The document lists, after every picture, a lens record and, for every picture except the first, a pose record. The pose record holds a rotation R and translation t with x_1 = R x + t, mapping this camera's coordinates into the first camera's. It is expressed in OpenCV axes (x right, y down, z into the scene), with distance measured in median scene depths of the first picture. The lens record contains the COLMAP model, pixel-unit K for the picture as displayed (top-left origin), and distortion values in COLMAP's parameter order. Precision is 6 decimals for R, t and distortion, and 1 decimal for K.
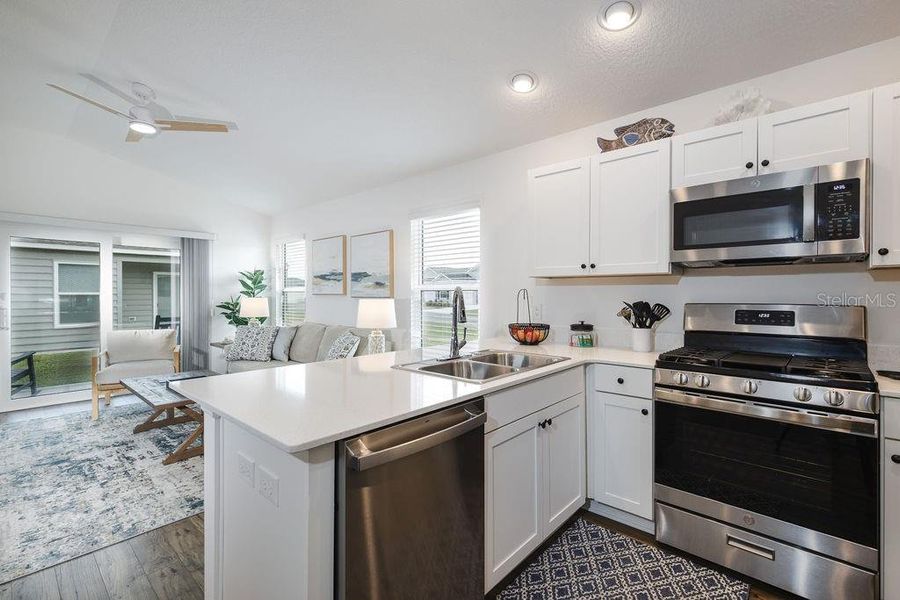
lens RADIAL K [[402.6, 0, 444.0], [0, 402.6, 296.9], [0, 0, 1]] dist [0.001288, 0.000141]
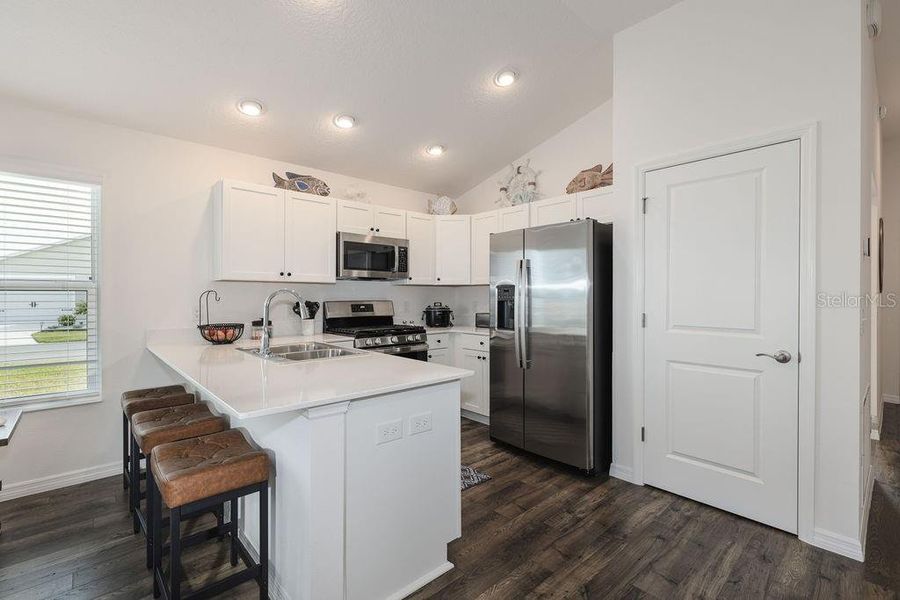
lens RADIAL K [[402.6, 0, 444.0], [0, 402.6, 296.9], [0, 0, 1]] dist [0.001288, 0.000141]
pose [[0.094533, -0.006965, 0.995497, -0.915945], [0.003781, 0.999971, 0.006638, -0.010486], [-0.995515, 0.003137, 0.094557, 0.377150]]
